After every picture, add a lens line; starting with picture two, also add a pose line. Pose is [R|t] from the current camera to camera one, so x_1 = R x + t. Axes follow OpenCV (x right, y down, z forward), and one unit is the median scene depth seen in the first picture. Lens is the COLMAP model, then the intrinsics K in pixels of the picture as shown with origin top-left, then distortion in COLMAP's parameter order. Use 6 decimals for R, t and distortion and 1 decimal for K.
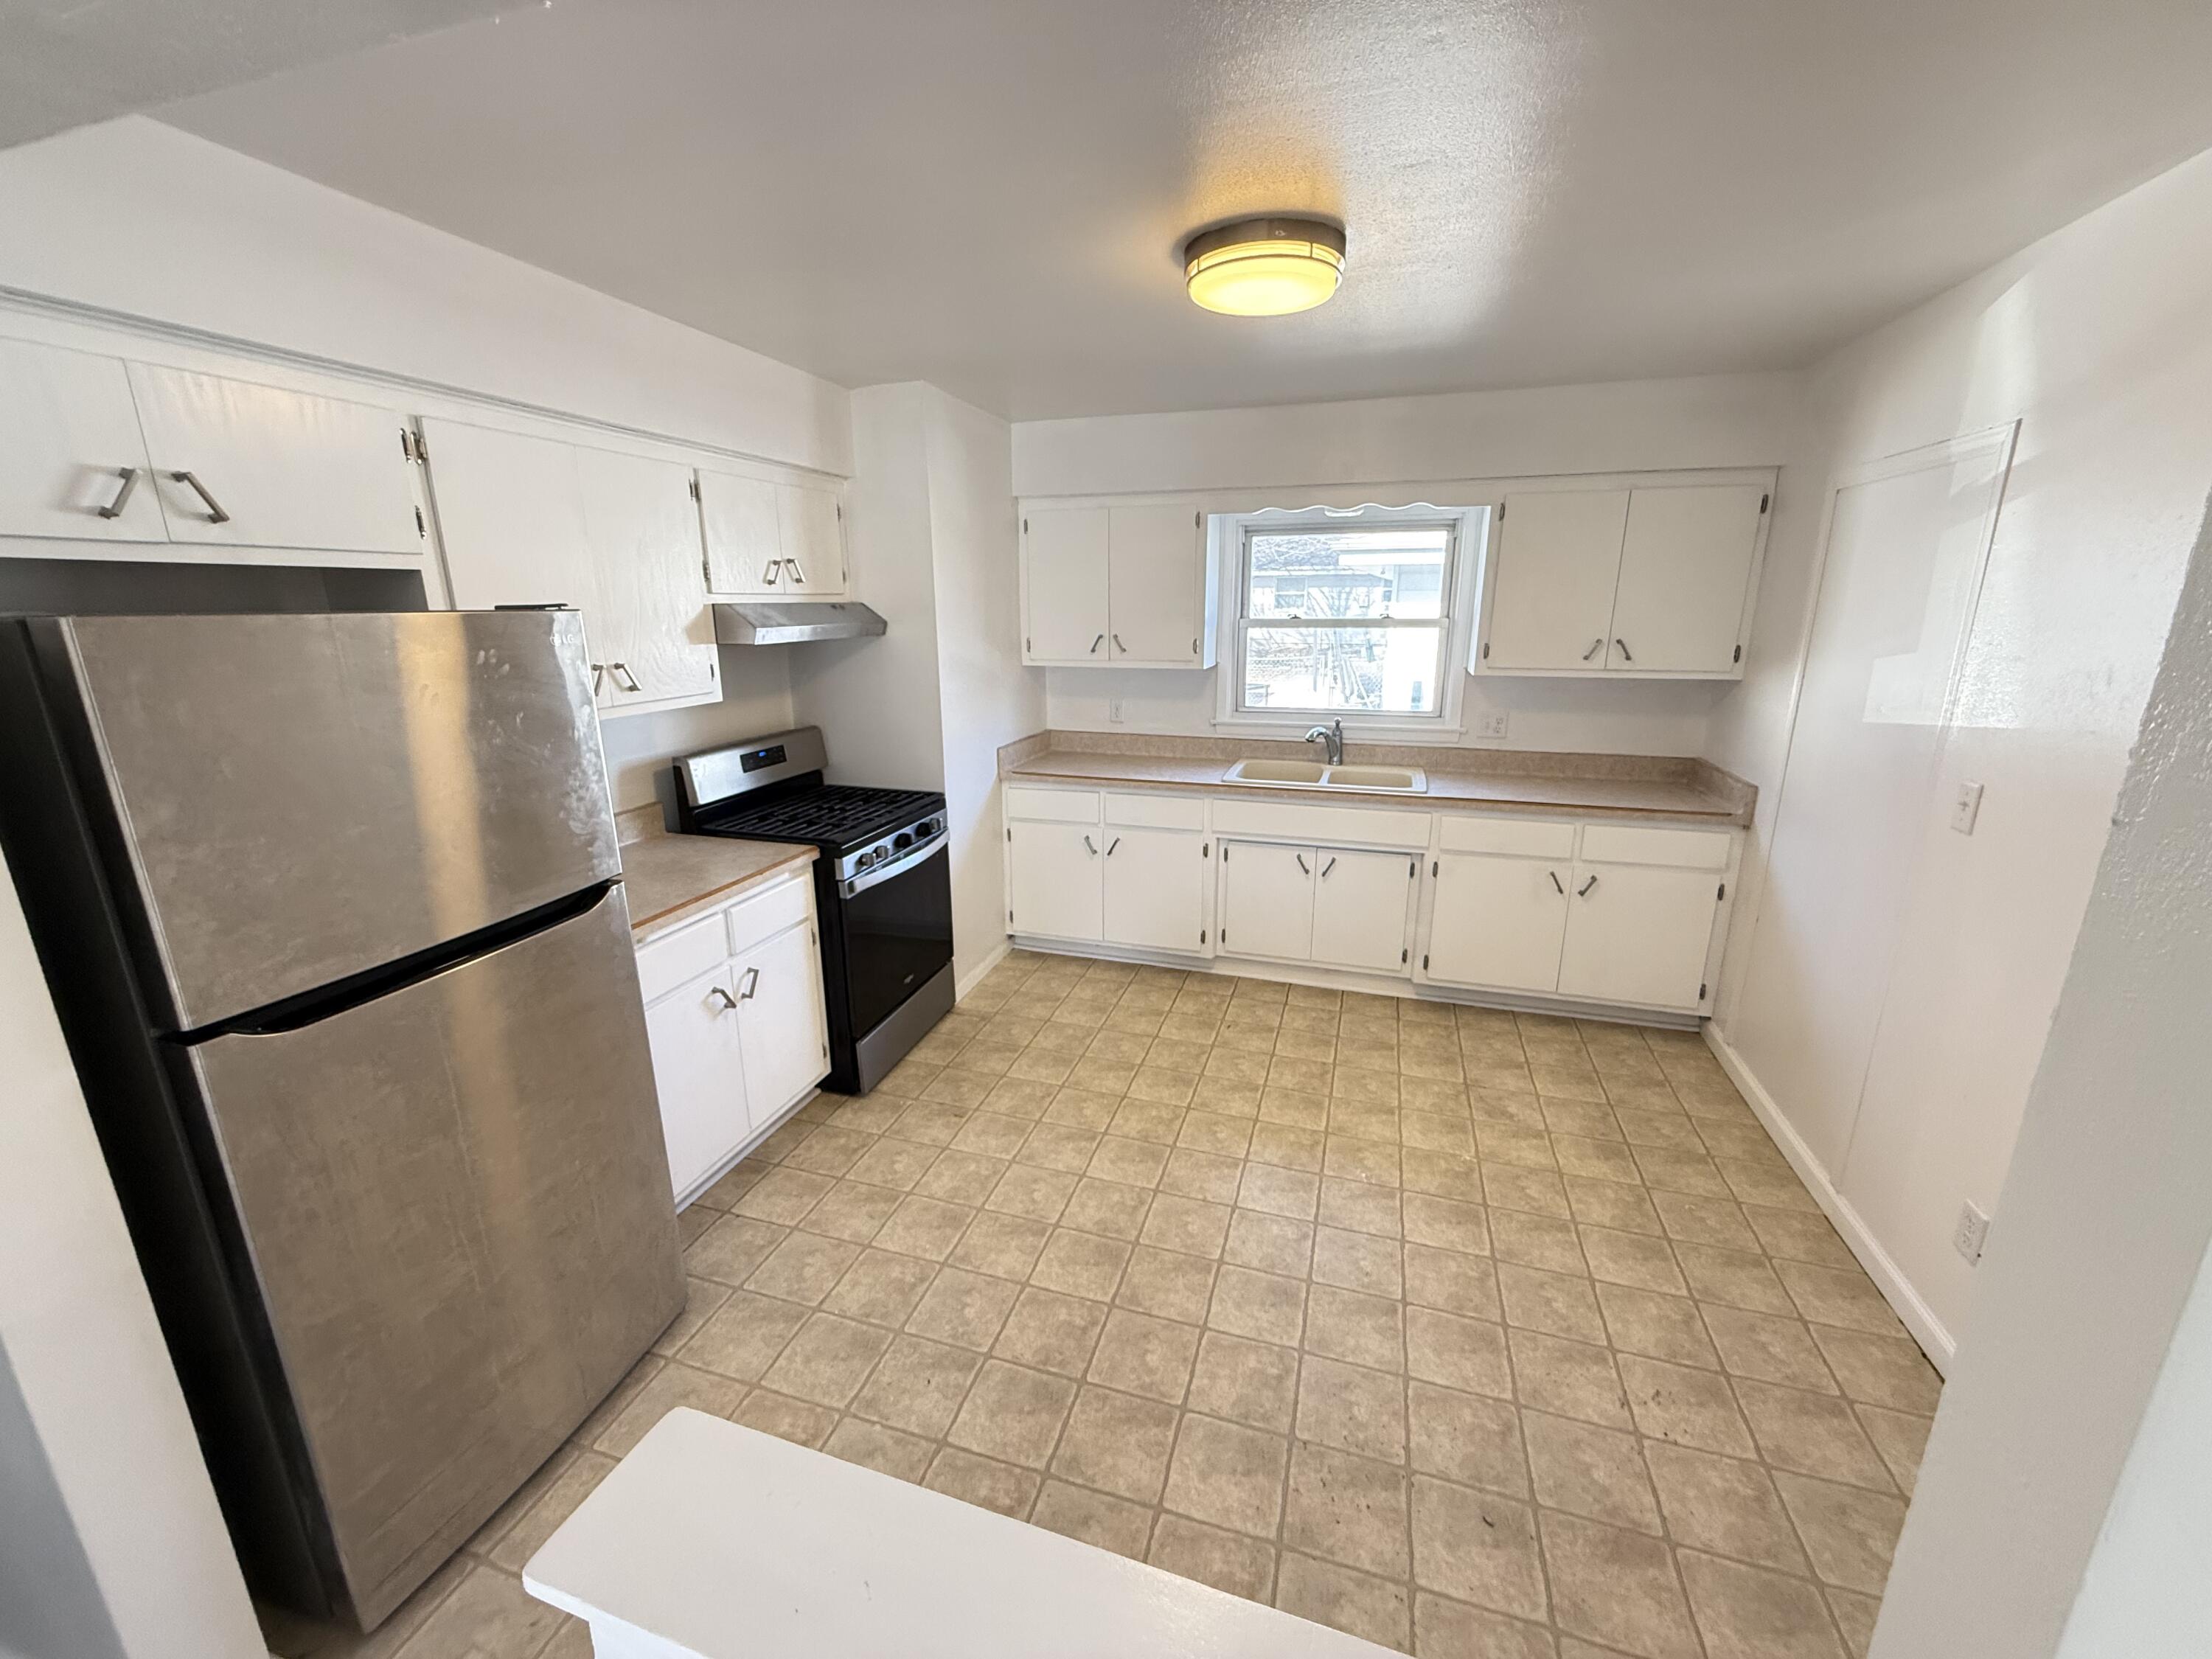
lens RADIAL K [[890.6, 0, 1095.3], [0, 890.6, 838.5], [0, 0, 1]] dist [0.001909, 0.000009]
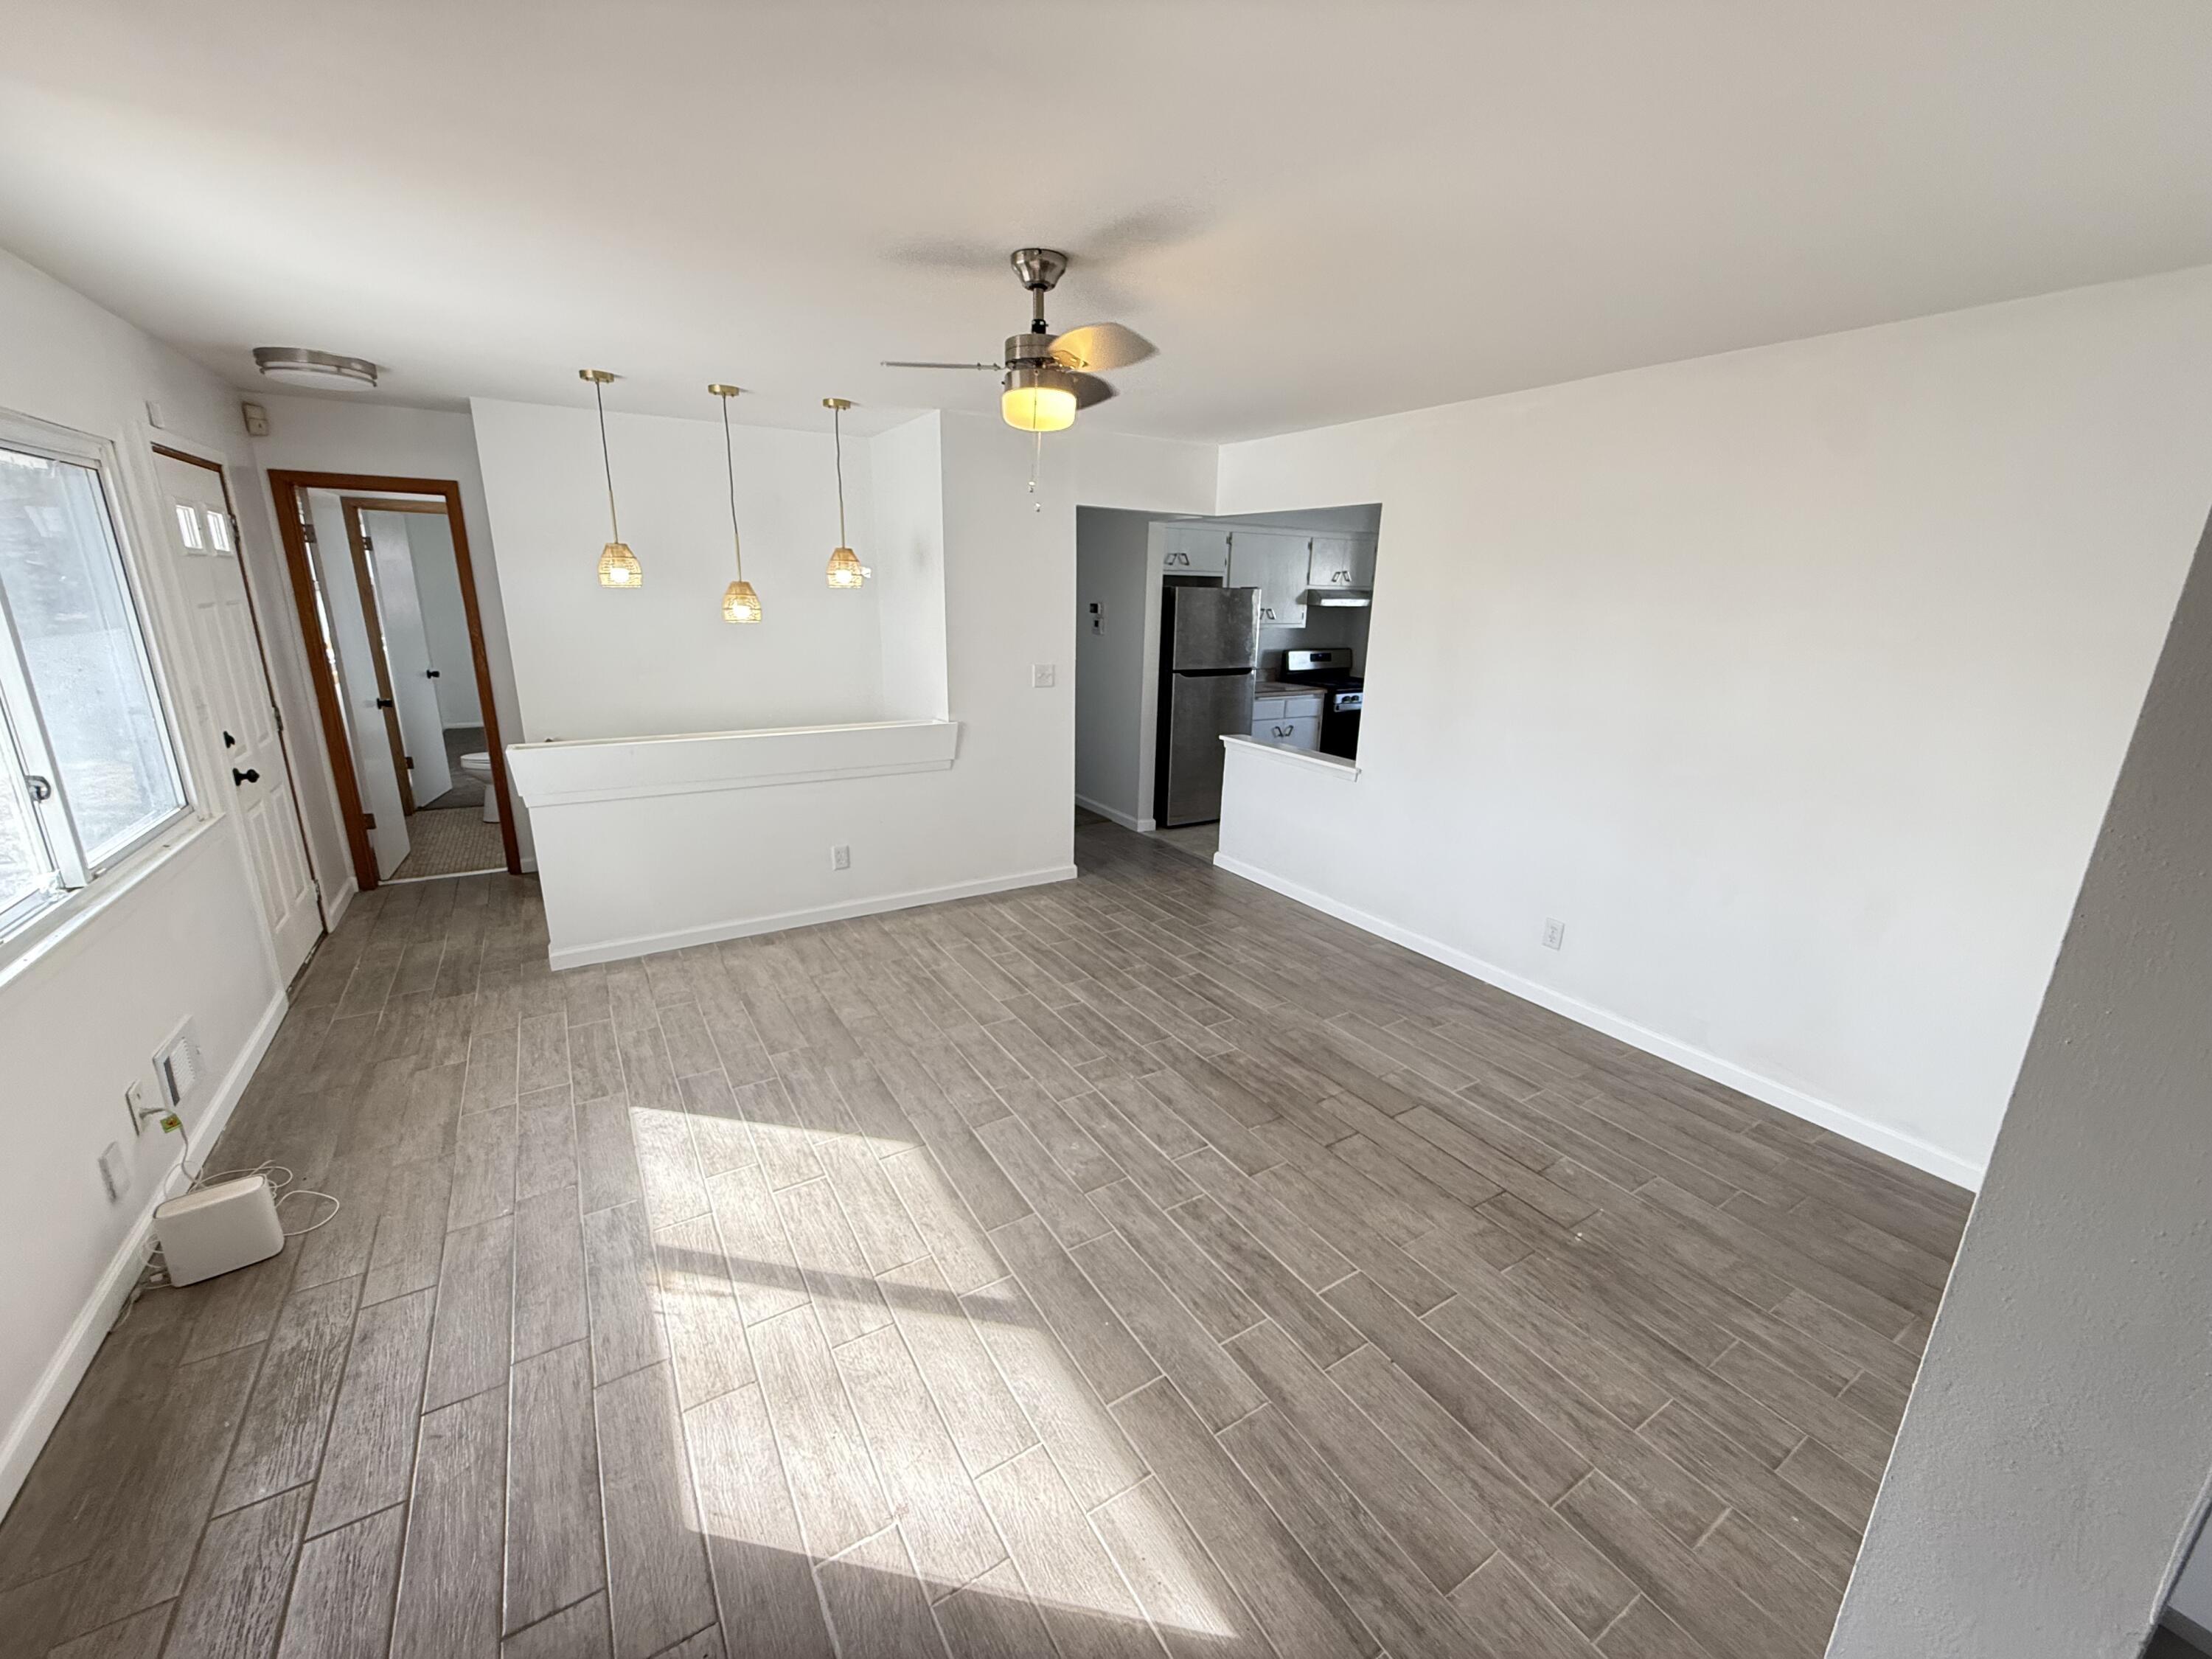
lens RADIAL K [[890.6, 0, 1095.4], [0, 890.6, 830.2], [0, 0, 1]] dist [0.001909, 0.000009]
pose [[0.762555, 0.192384, -0.617655, 0.800772], [-0.192458, 0.978993, 0.067324, 0.353478], [0.617632, 0.067534, 0.783562, -1.310090]]
